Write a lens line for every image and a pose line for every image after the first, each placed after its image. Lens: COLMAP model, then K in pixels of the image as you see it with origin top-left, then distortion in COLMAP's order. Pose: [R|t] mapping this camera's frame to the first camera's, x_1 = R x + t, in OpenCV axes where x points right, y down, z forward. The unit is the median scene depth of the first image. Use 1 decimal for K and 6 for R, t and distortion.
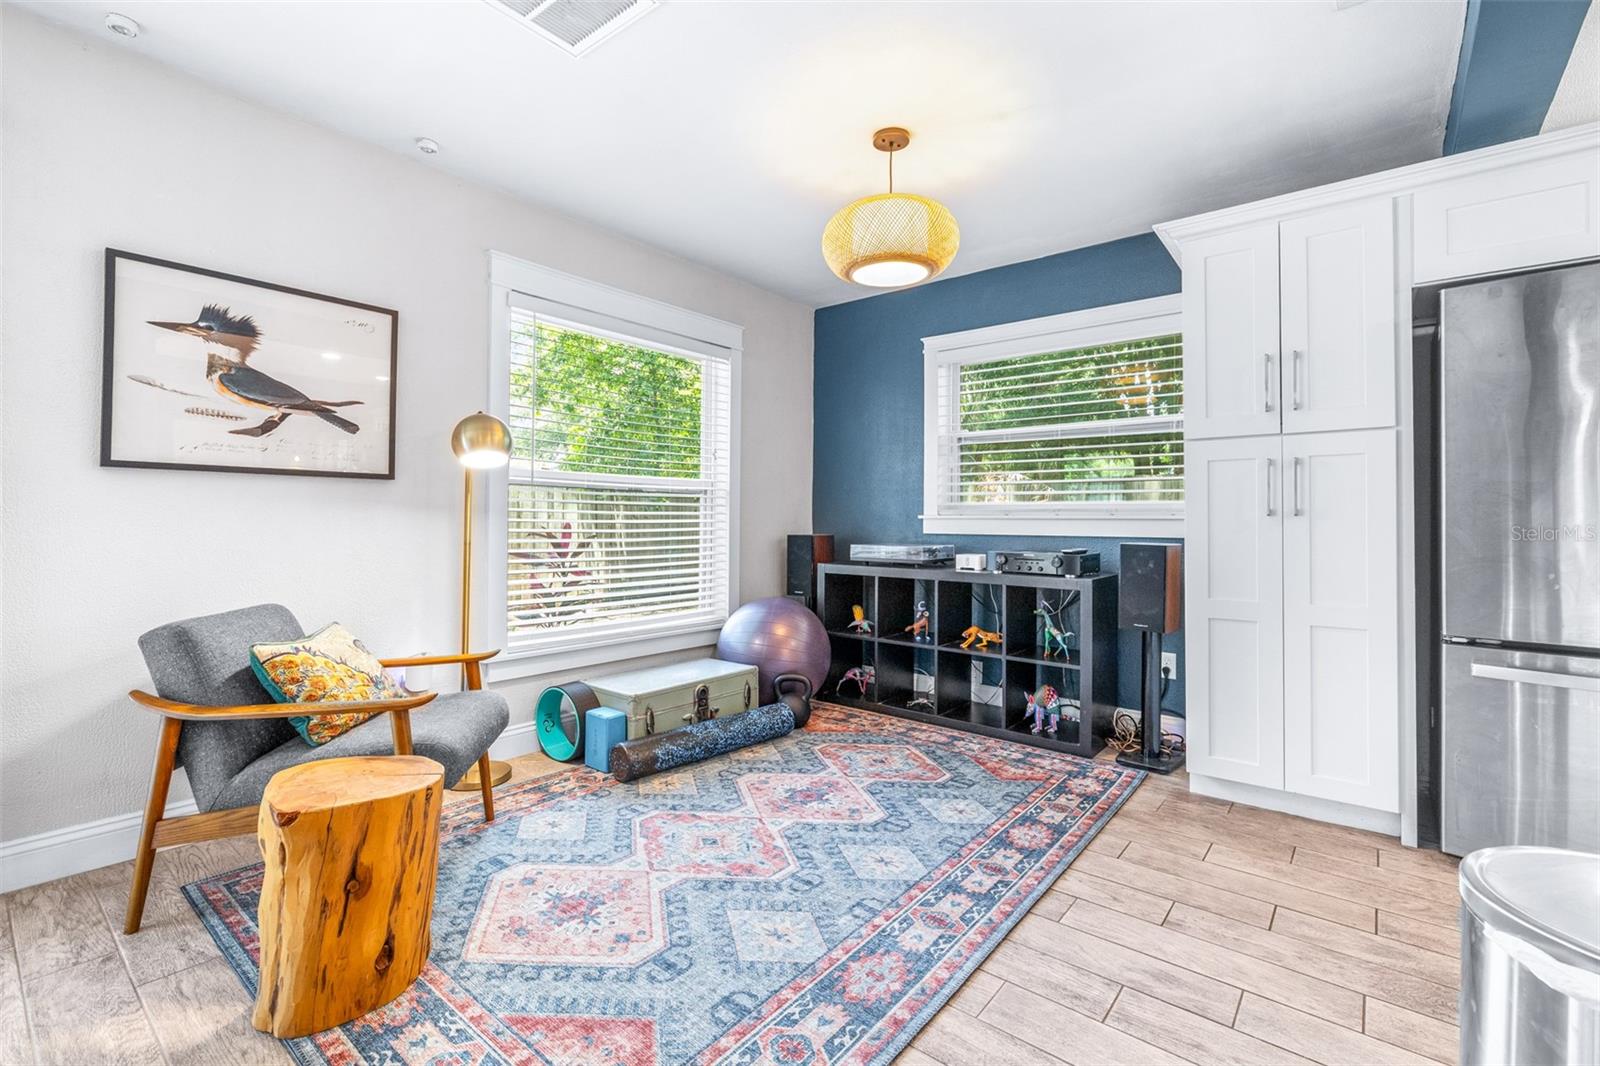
lens RADIAL K [[683.9, 0, 781.2], [0, 683.9, 530.3], [0, 0, 1]] dist [-0.000587, 0.000073]
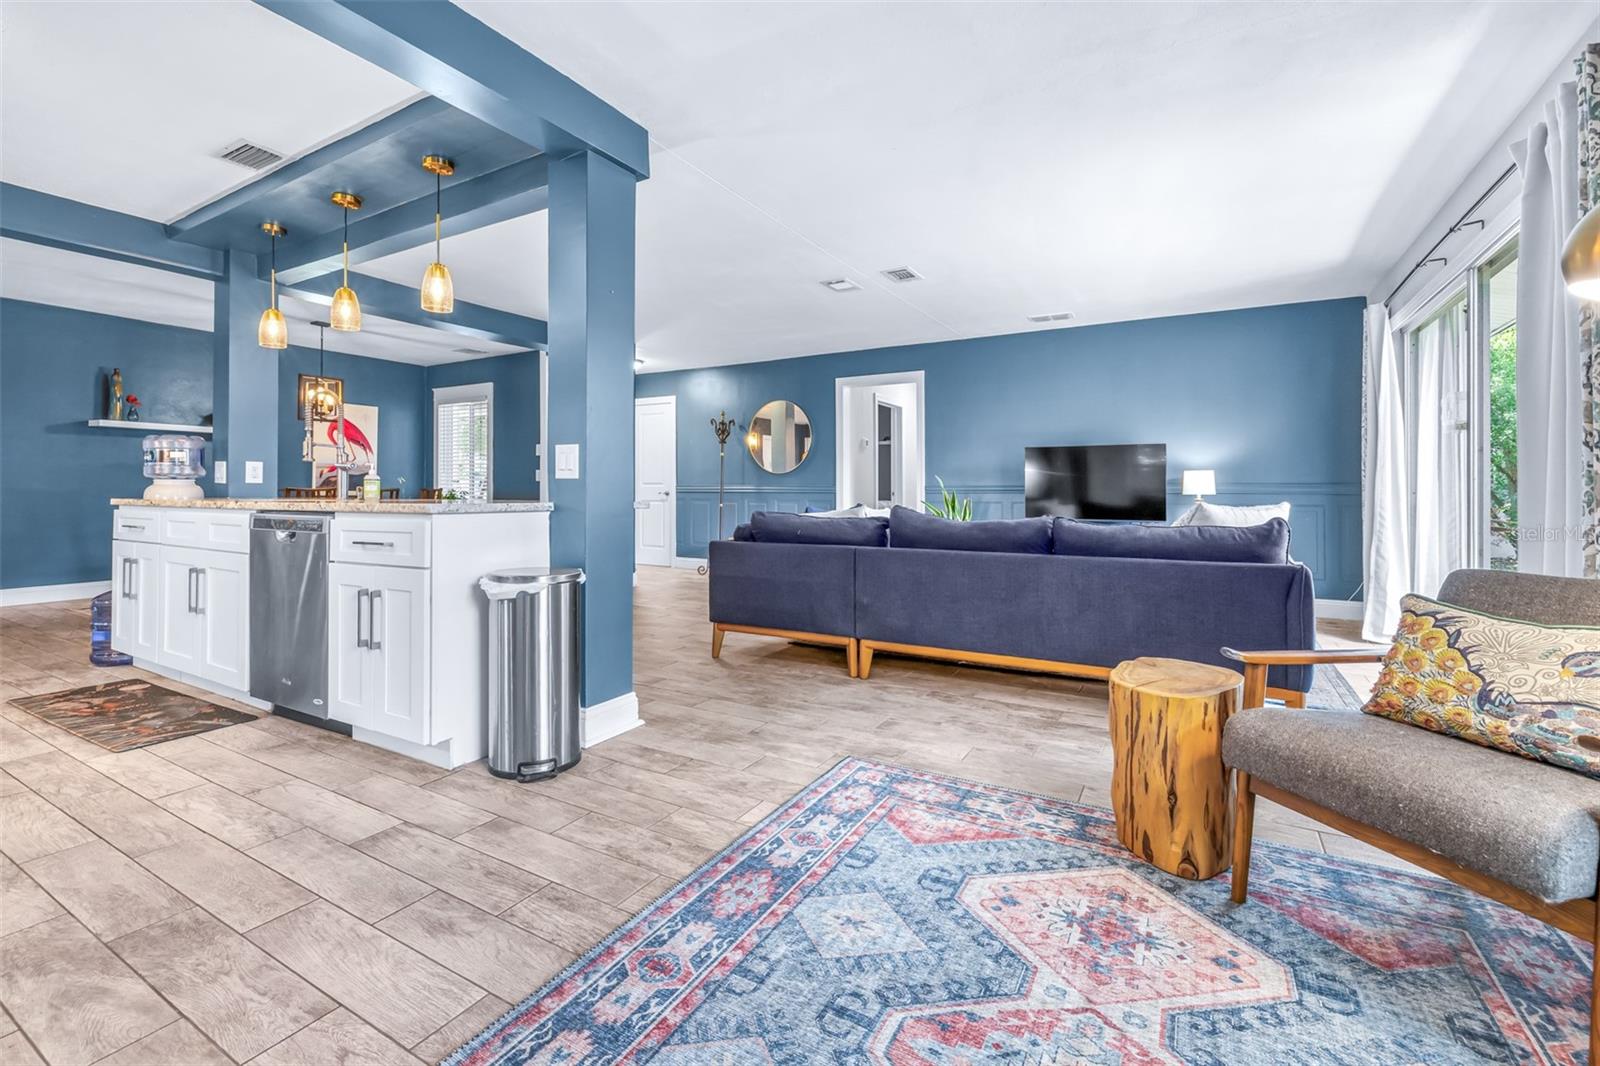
lens RADIAL K [[683.9, 0, 804.6], [0, 683.9, 482.9], [0, 0, 1]] dist [-0.000587, 0.000073]
pose [[-0.981753, -0.013985, -0.189646, 0.171663], [-0.014070, 0.999901, -0.000899, 0.018654], [0.189639, 0.001786, -0.981852, 1.383254]]
